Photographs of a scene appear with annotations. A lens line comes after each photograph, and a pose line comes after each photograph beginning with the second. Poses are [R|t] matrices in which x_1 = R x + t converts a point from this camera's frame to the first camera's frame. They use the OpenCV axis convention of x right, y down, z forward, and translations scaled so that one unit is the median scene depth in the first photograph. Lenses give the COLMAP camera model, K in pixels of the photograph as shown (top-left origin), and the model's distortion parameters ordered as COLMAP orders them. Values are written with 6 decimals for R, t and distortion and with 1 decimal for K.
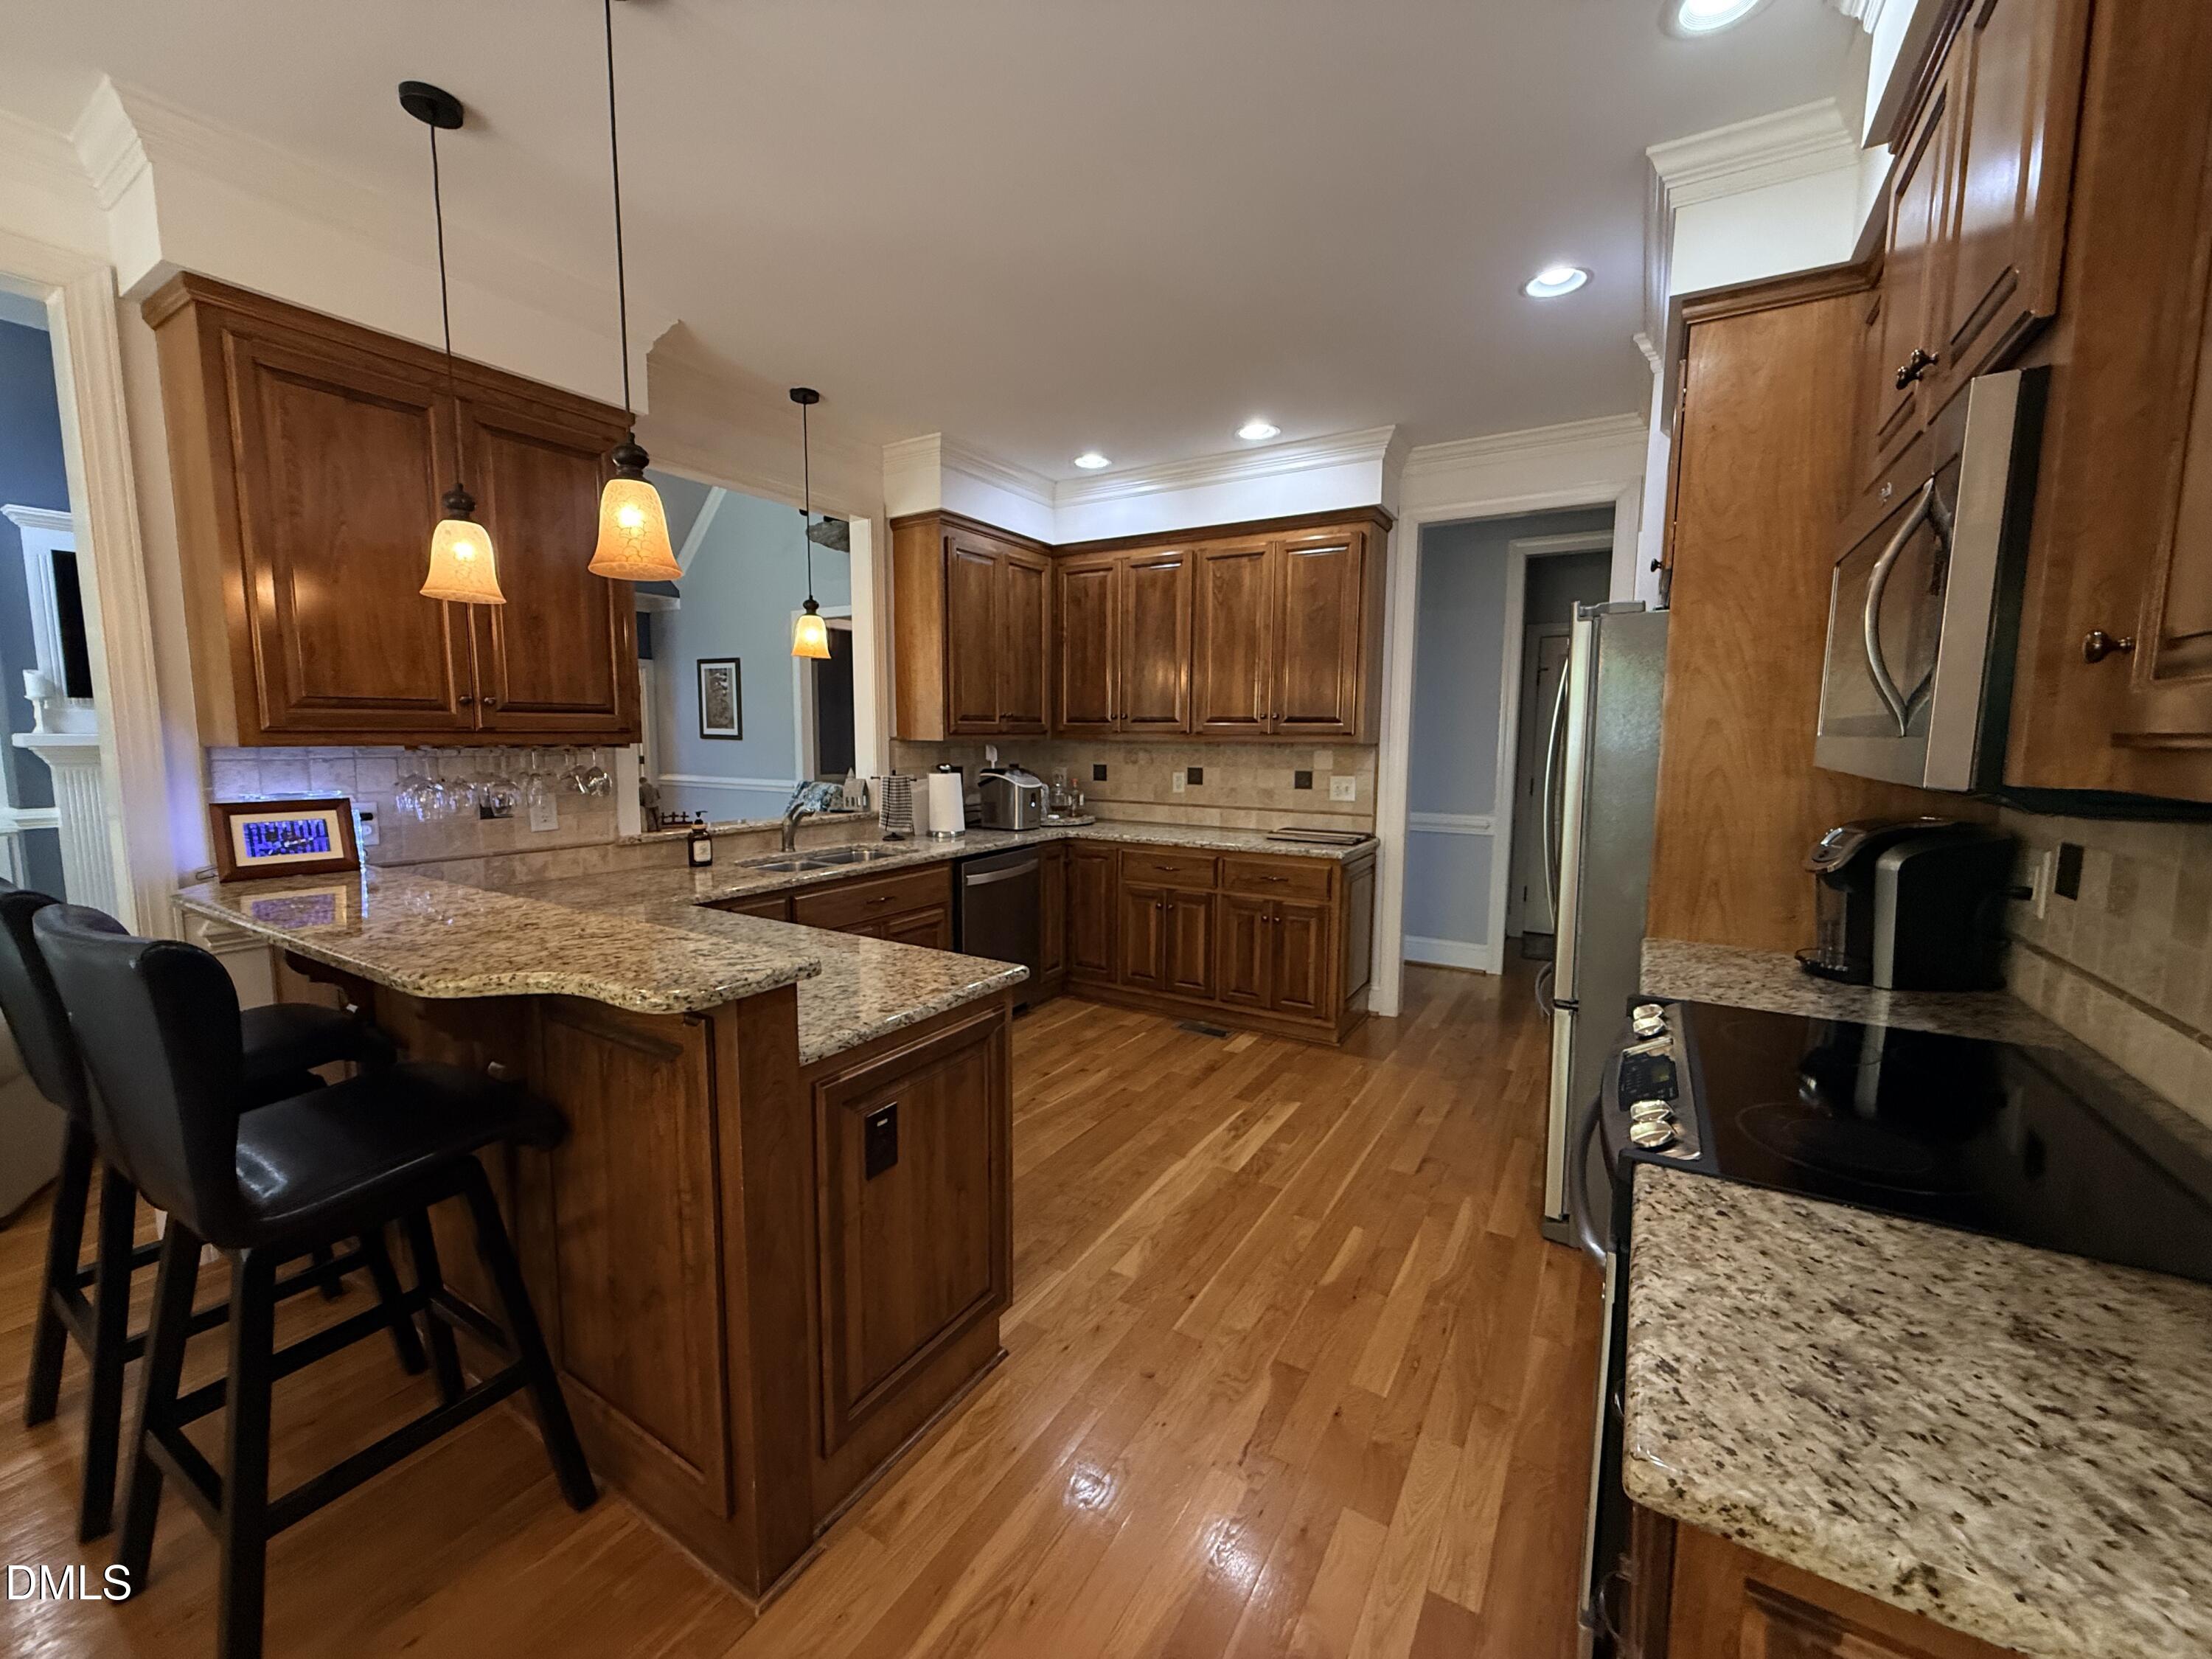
lens RADIAL K [[882.5, 0, 1098.1], [0, 882.5, 828.7], [0, 0, 1]] dist [0.001730, 0.000010]
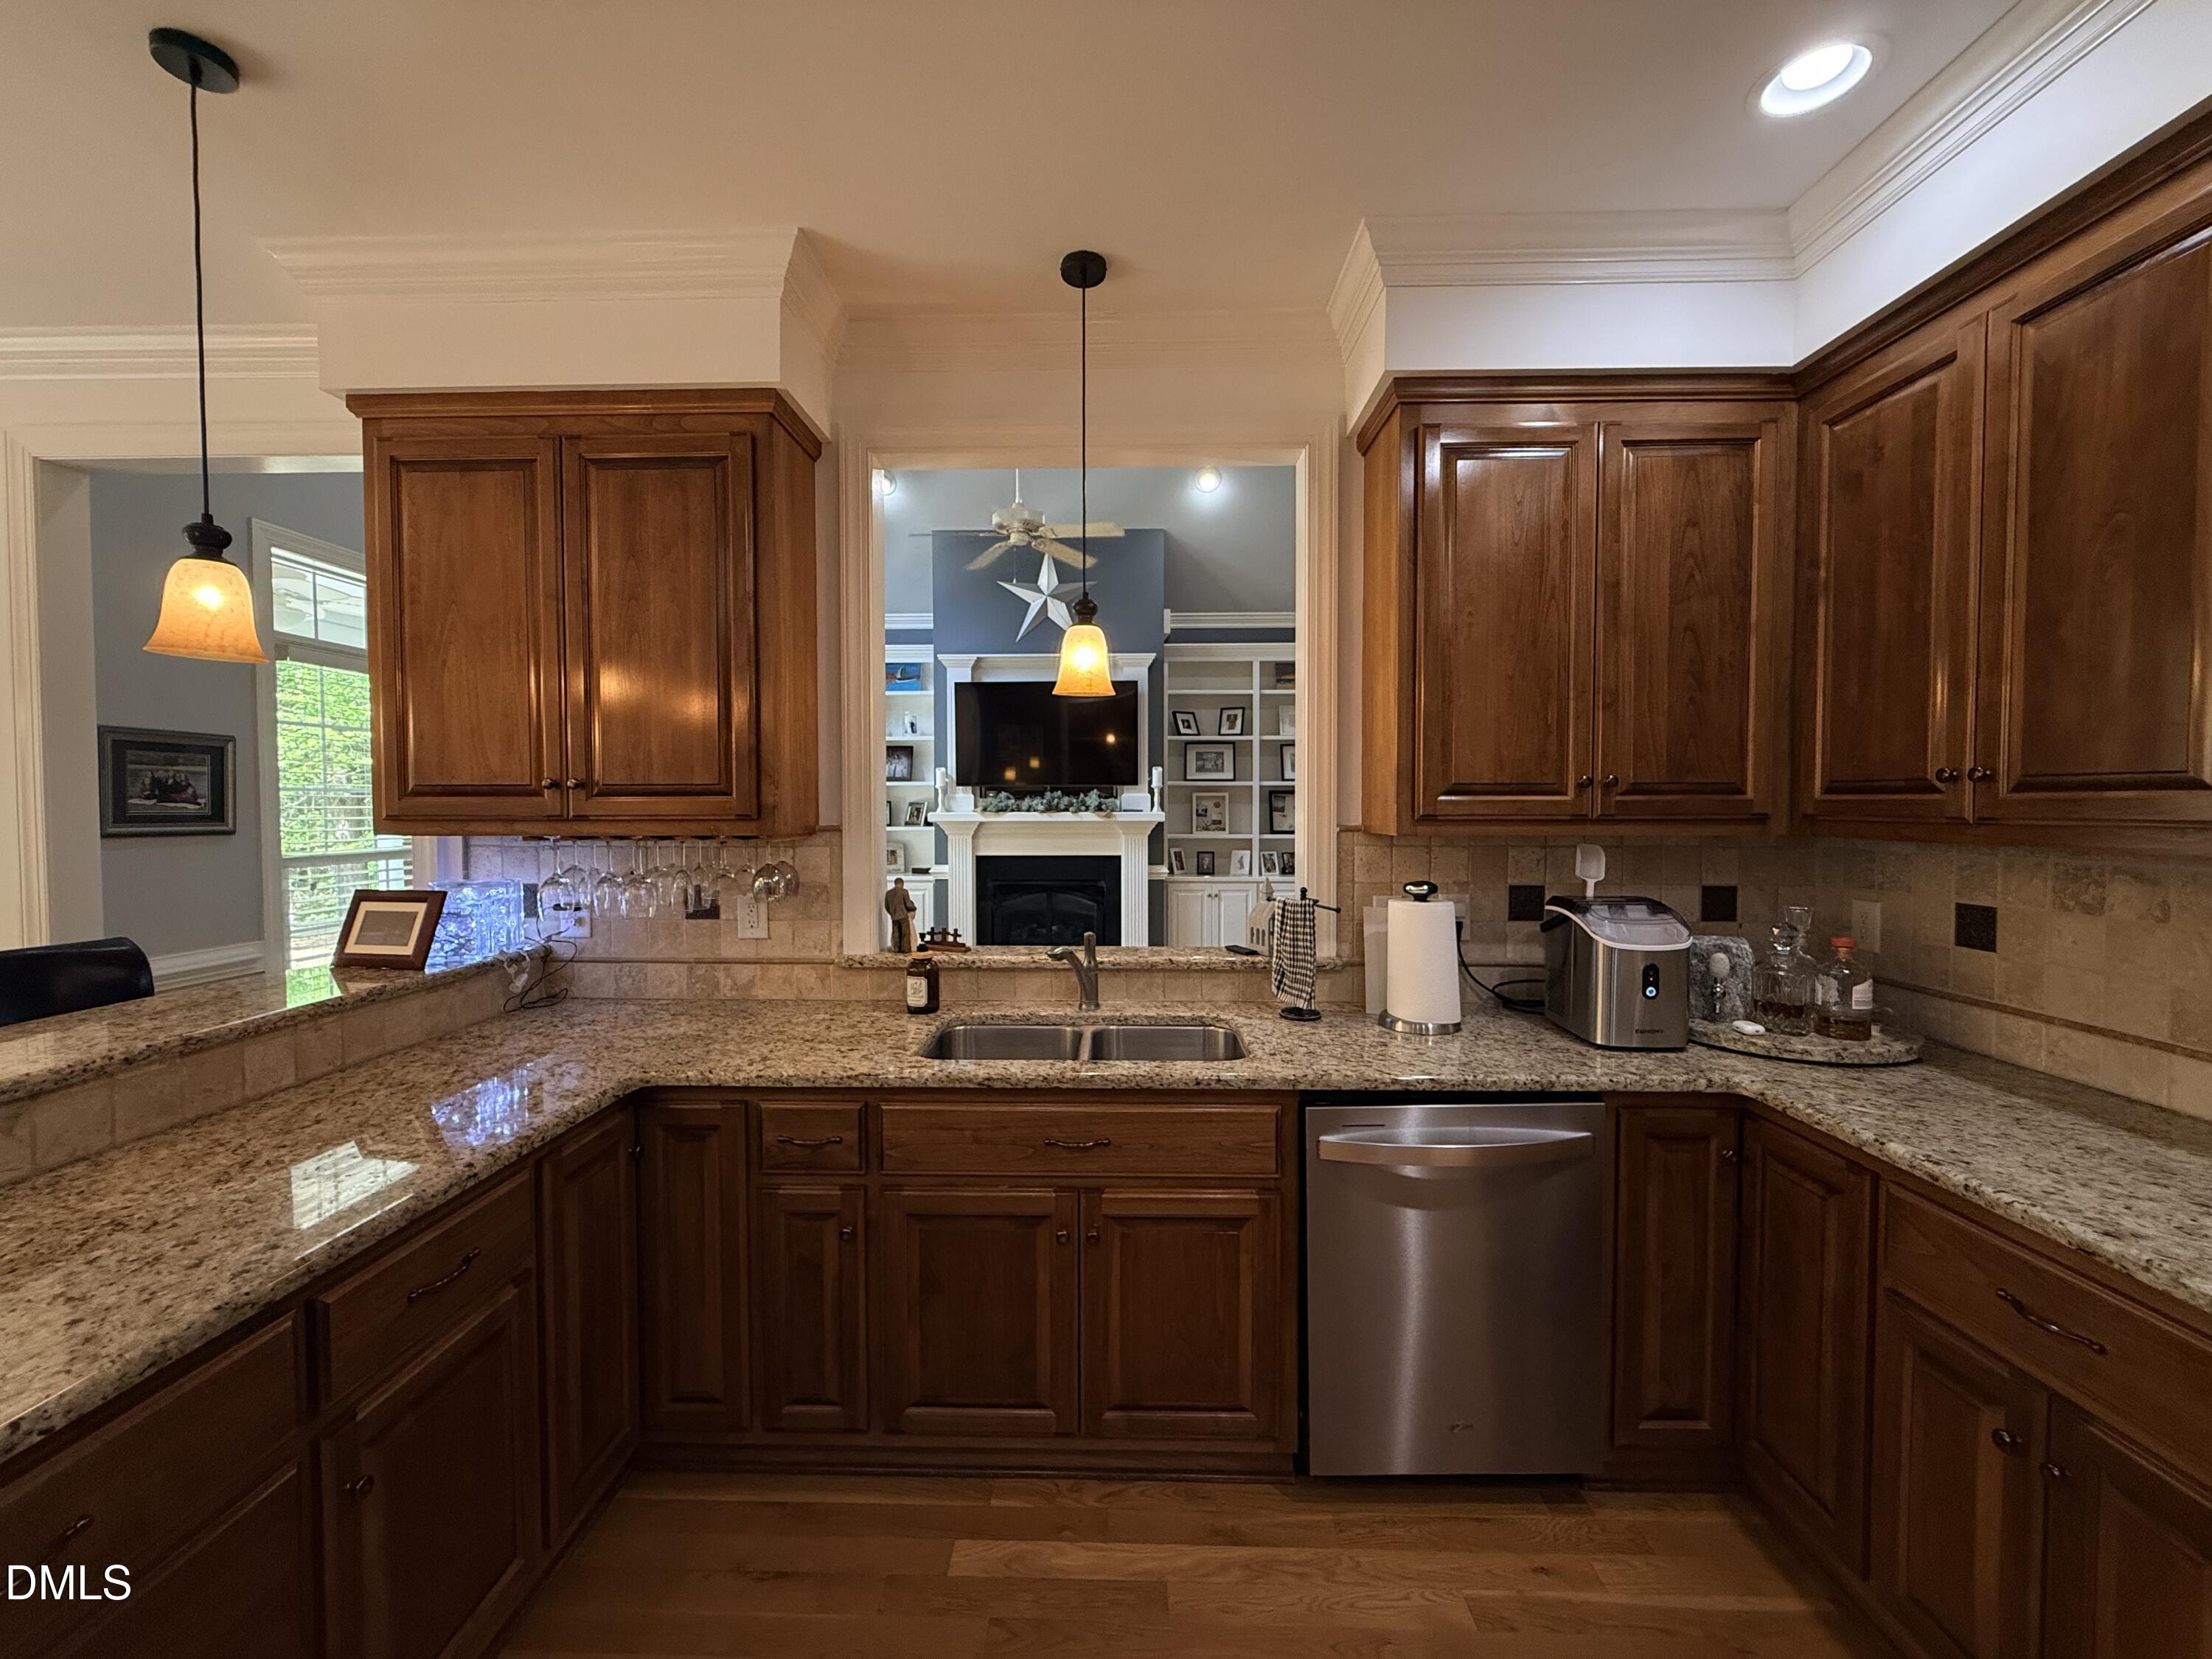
lens RADIAL K [[882.5, 0, 1100.7], [0, 882.5, 828.8], [0, 0, 1]] dist [0.001730, 0.000010]
pose [[0.502312, 0.020441, -0.864445, 0.164861], [-0.091548, 0.995359, -0.029660, -0.071957], [0.859826, 0.094037, 0.501852, 0.593762]]
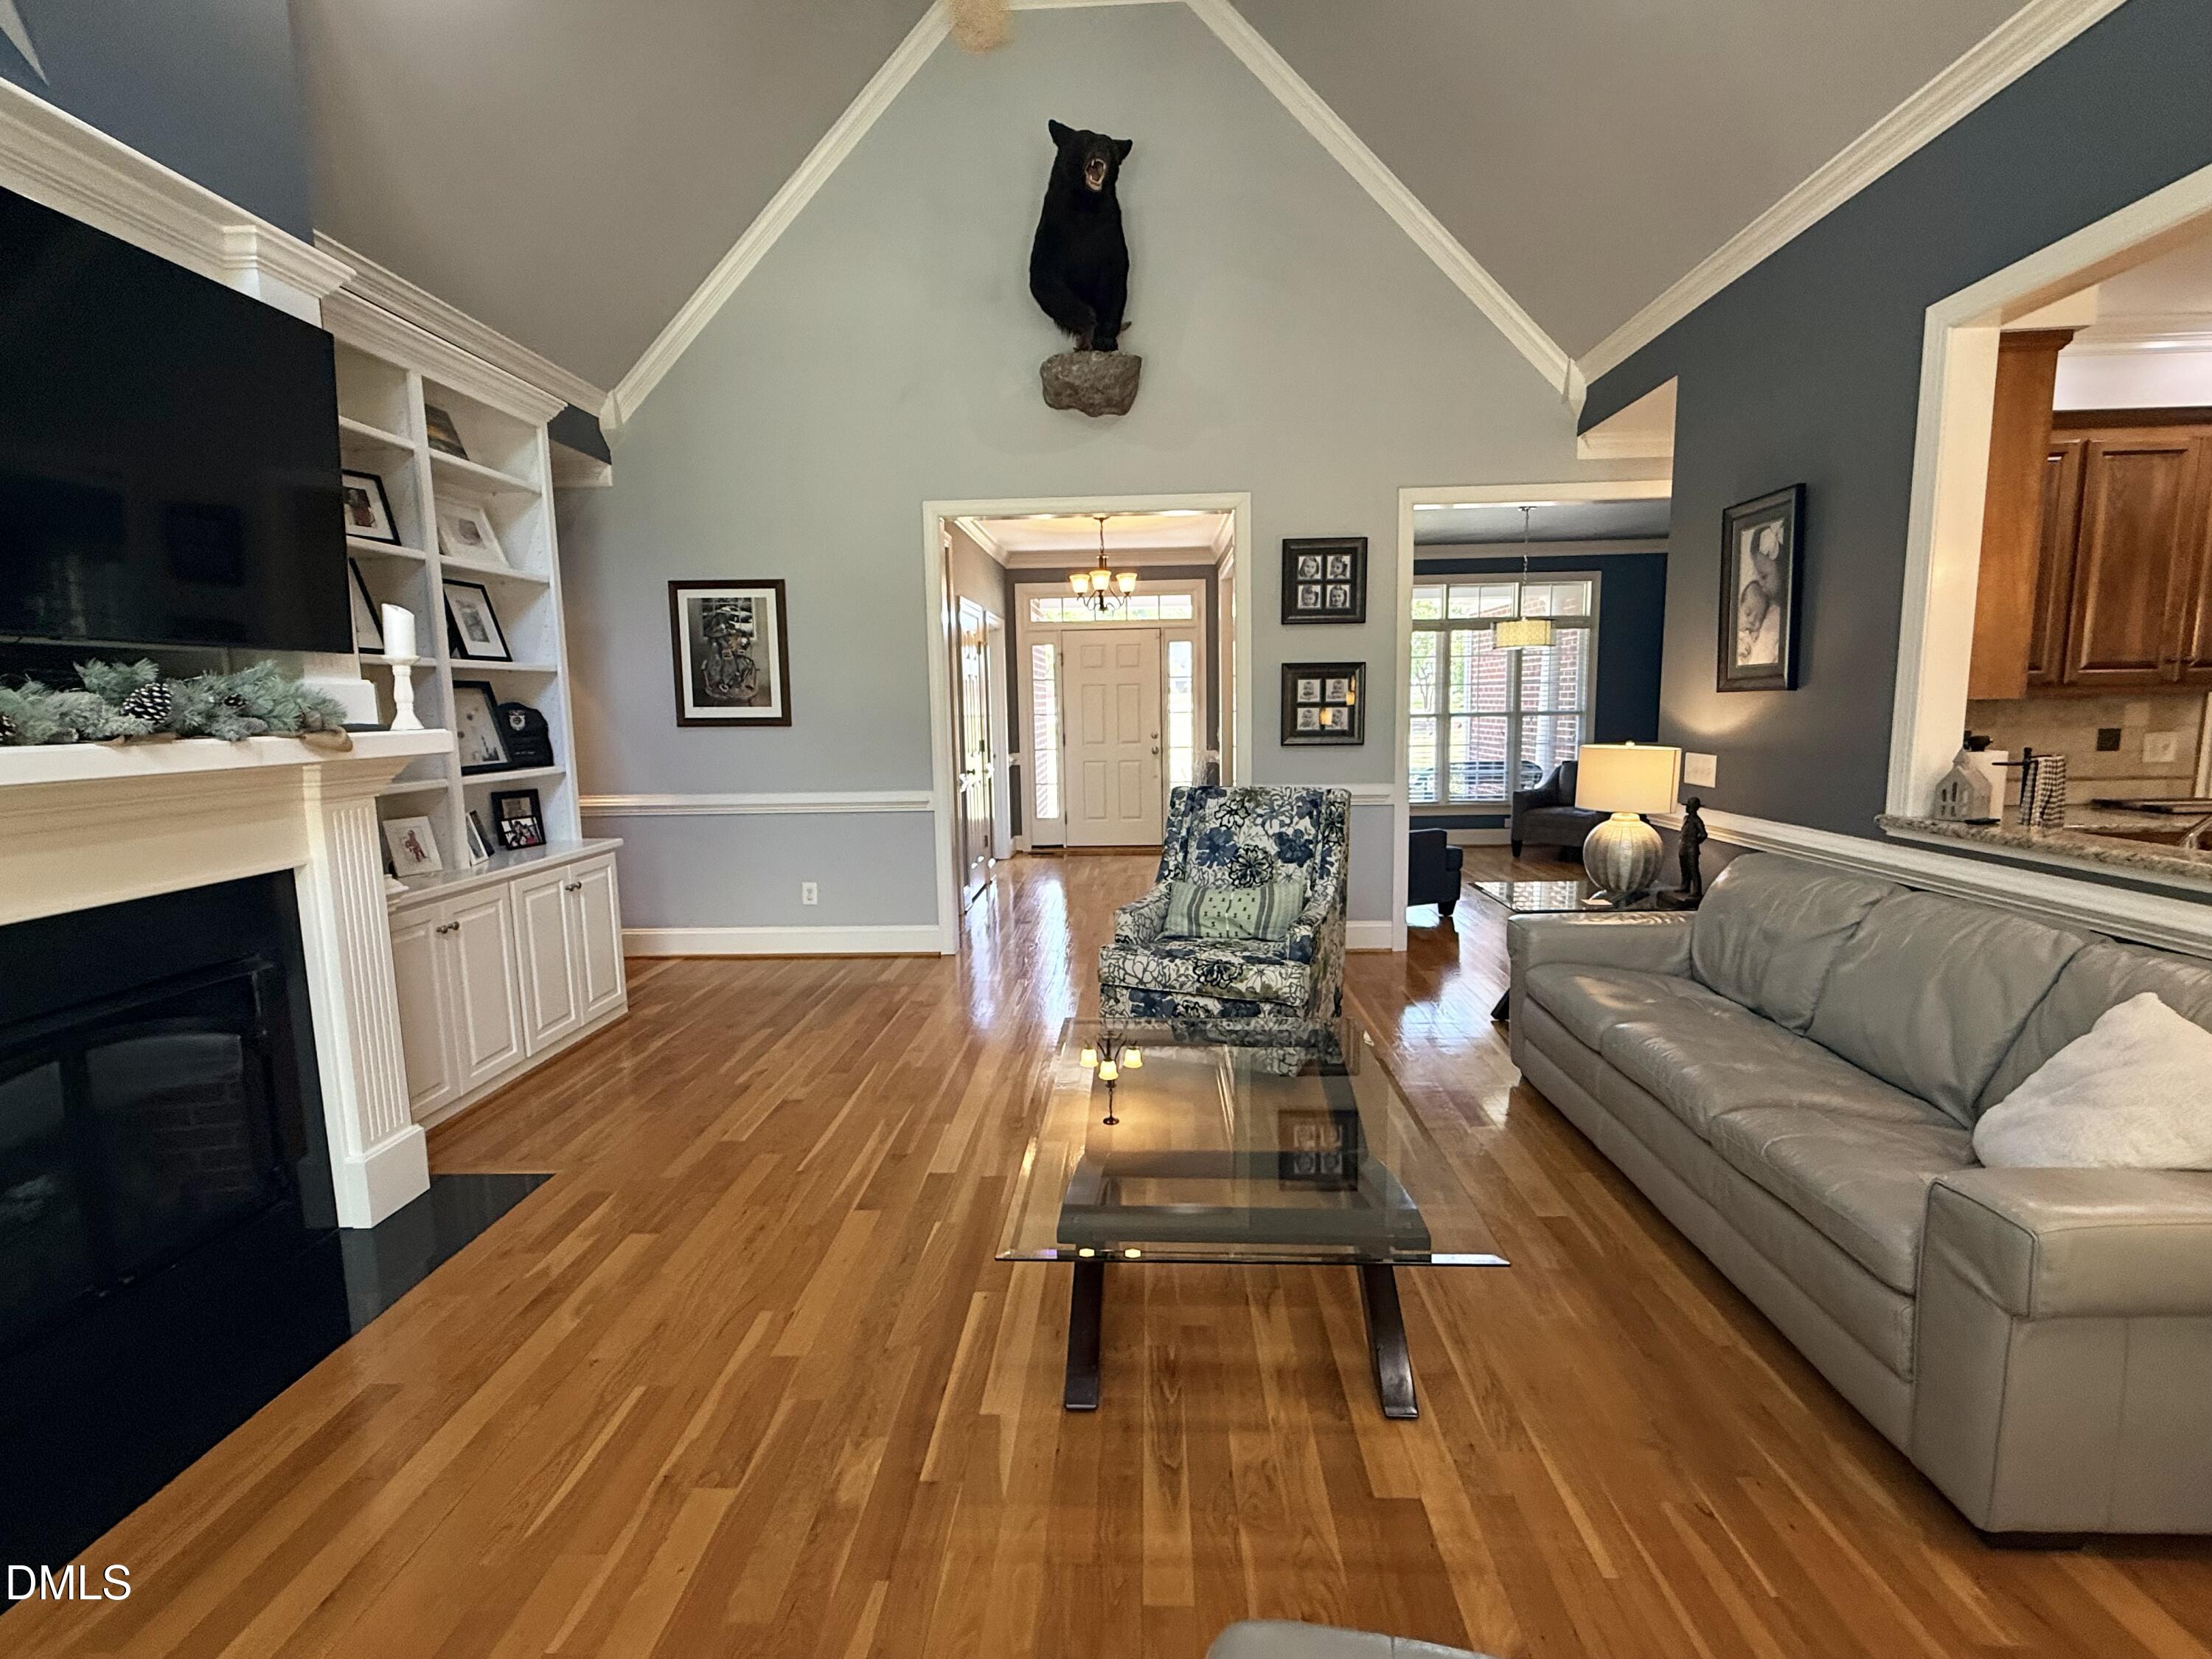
lens RADIAL K [[1041.9, 0, 1090.9], [0, 1041.9, 836.4], [0, 0, 1]] dist [0.004508, 0.000379]
pose [[0.872528, -0.082570, 0.481537, -1.119927], [0.076591, 0.996546, 0.032100, -0.073097], [-0.482524, 0.008874, 0.875838, 0.639859]]
